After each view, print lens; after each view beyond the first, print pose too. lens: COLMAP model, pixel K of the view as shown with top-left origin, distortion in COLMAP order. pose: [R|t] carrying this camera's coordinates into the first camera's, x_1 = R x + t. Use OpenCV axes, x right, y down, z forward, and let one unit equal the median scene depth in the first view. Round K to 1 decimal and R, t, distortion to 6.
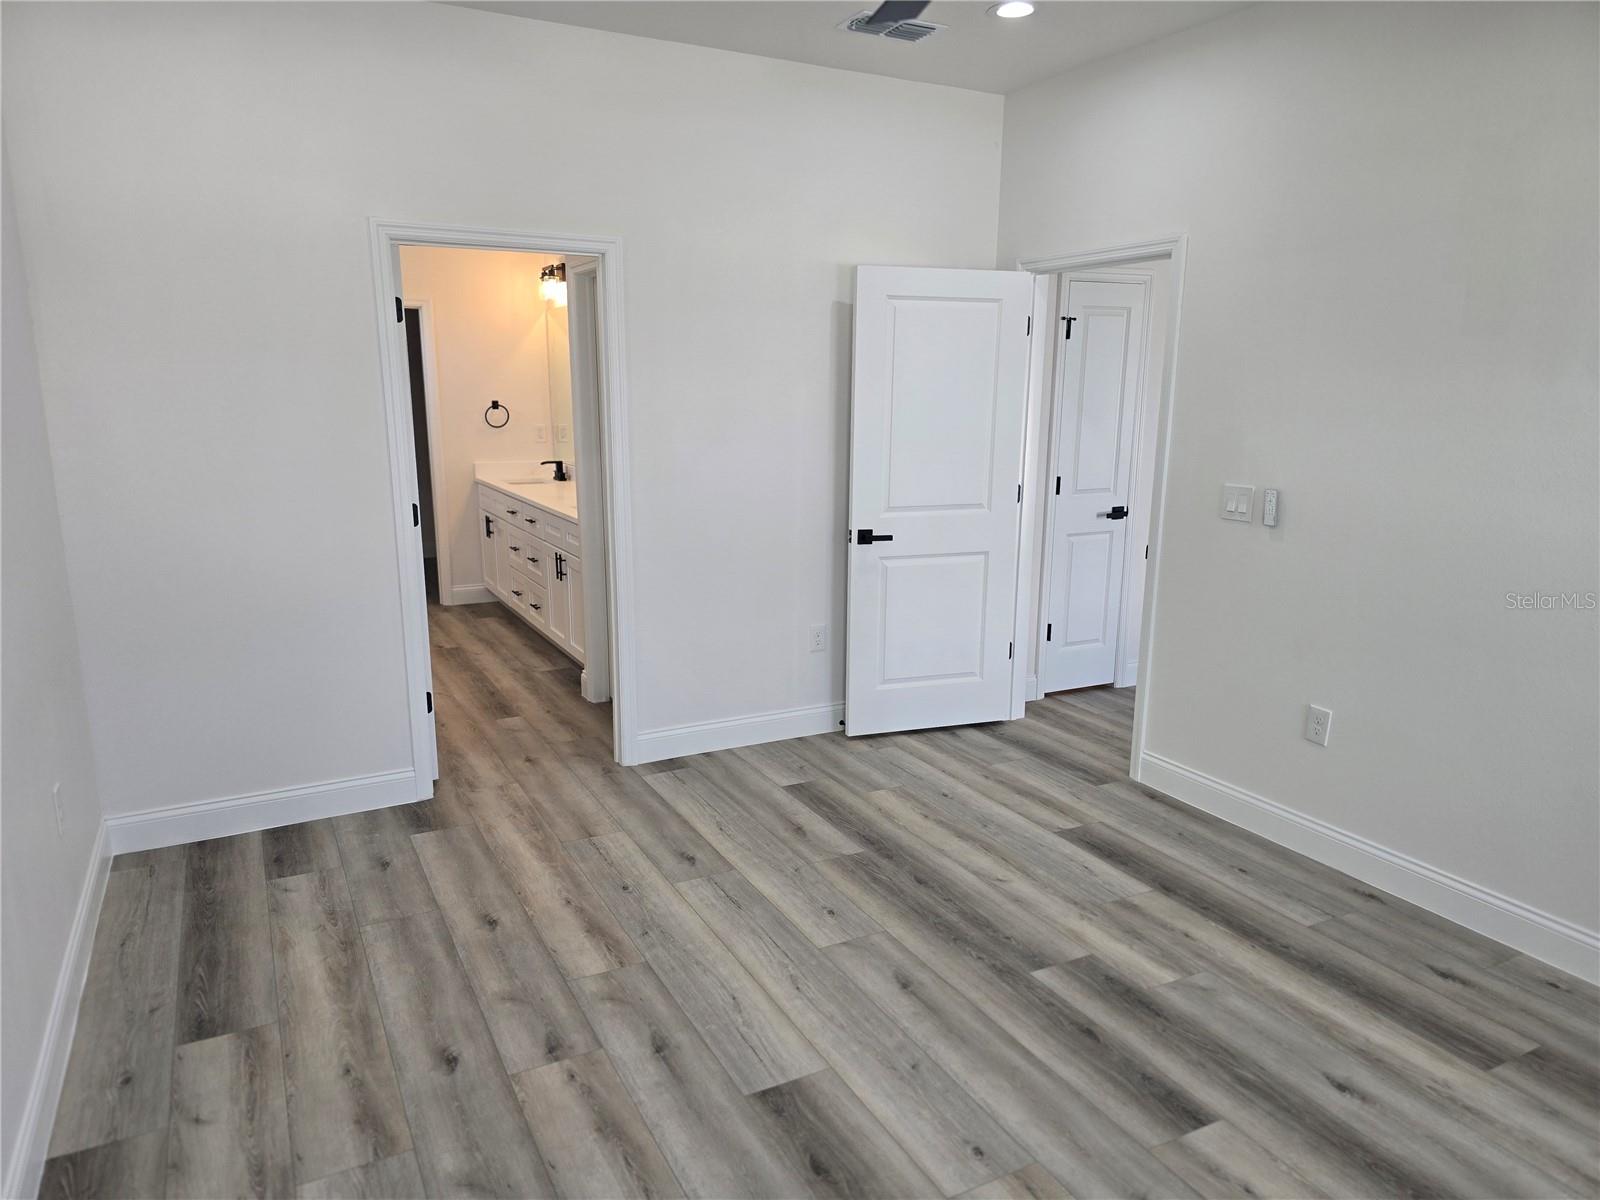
lens RADIAL K [[1068.6, 0, 796.7], [0, 1068.6, 610.4], [0, 0, 1]] dist [0.061742, -0.058387]
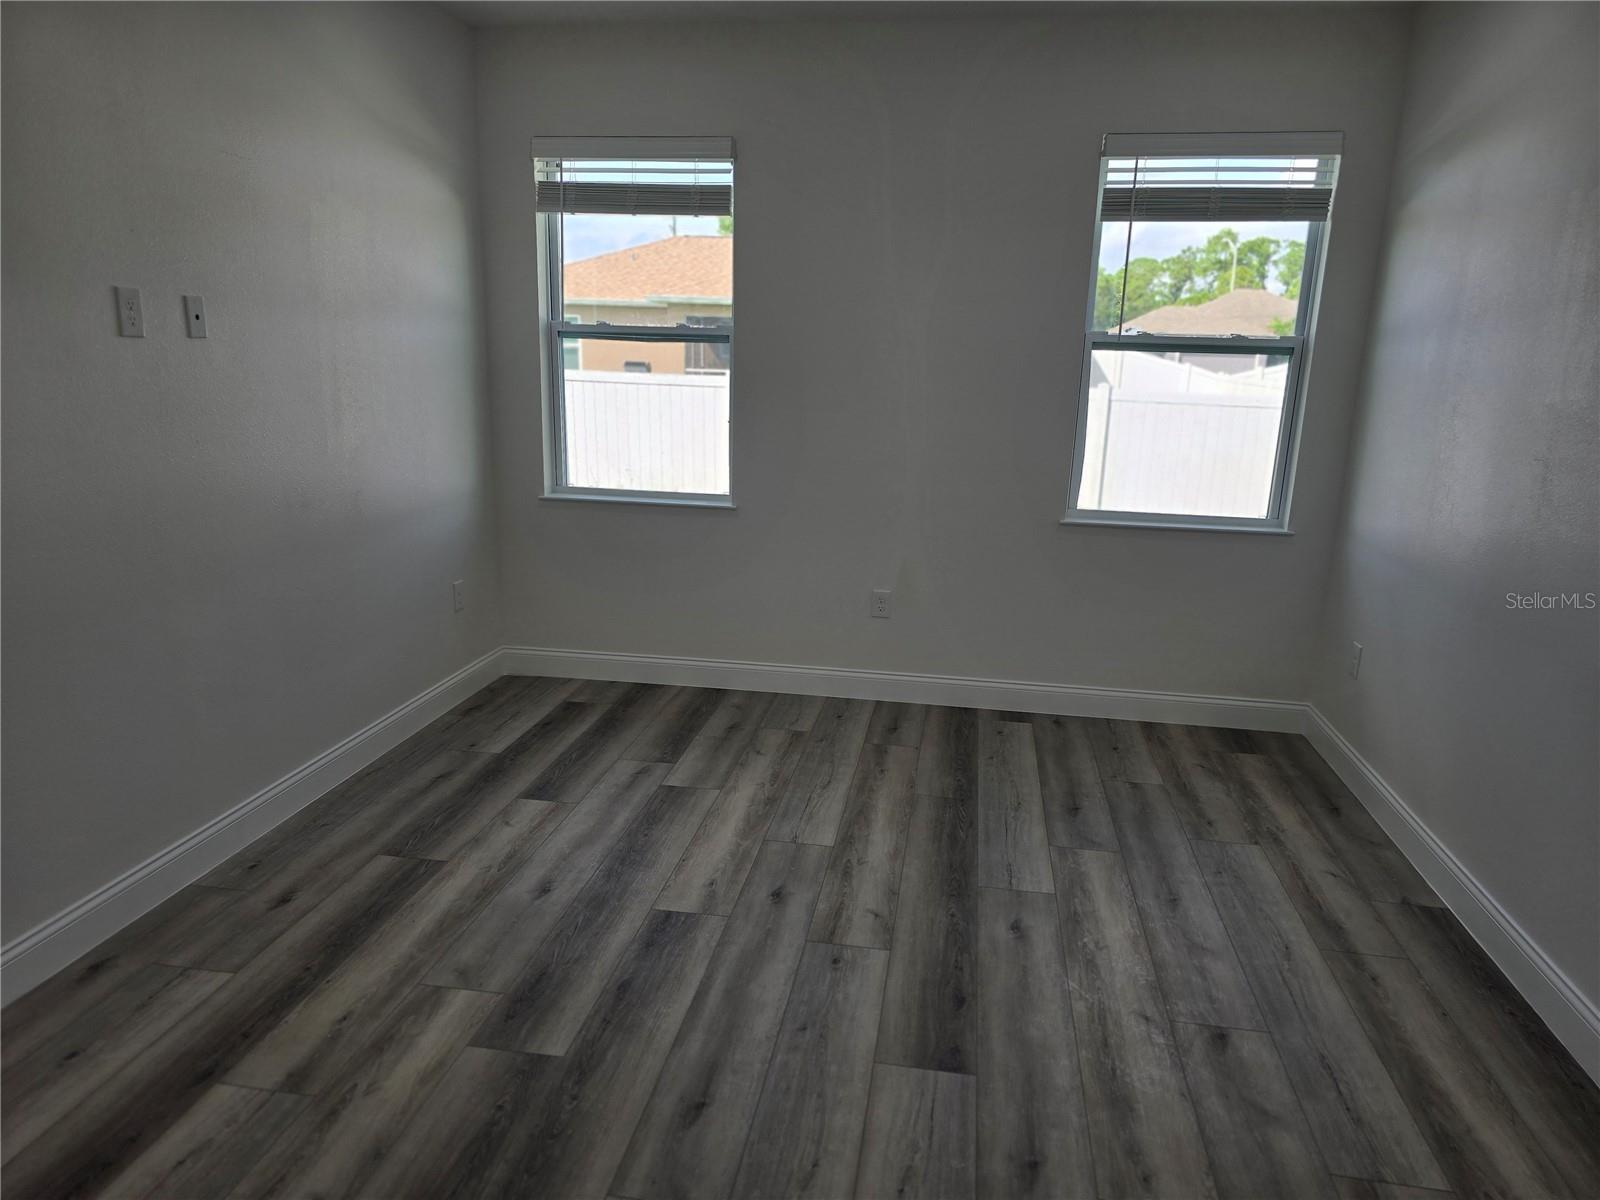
lens RADIAL K [[1068.6, 0, 796.7], [0, 1068.6, 610.4], [0, 0, 1]] dist [0.061742, -0.058387]
pose [[-0.795403, -0.172845, 0.580912, -0.385129], [0.095833, 0.910548, 0.402143, -0.319636], [-0.598457, 0.375536, -0.707688, 1.513250]]
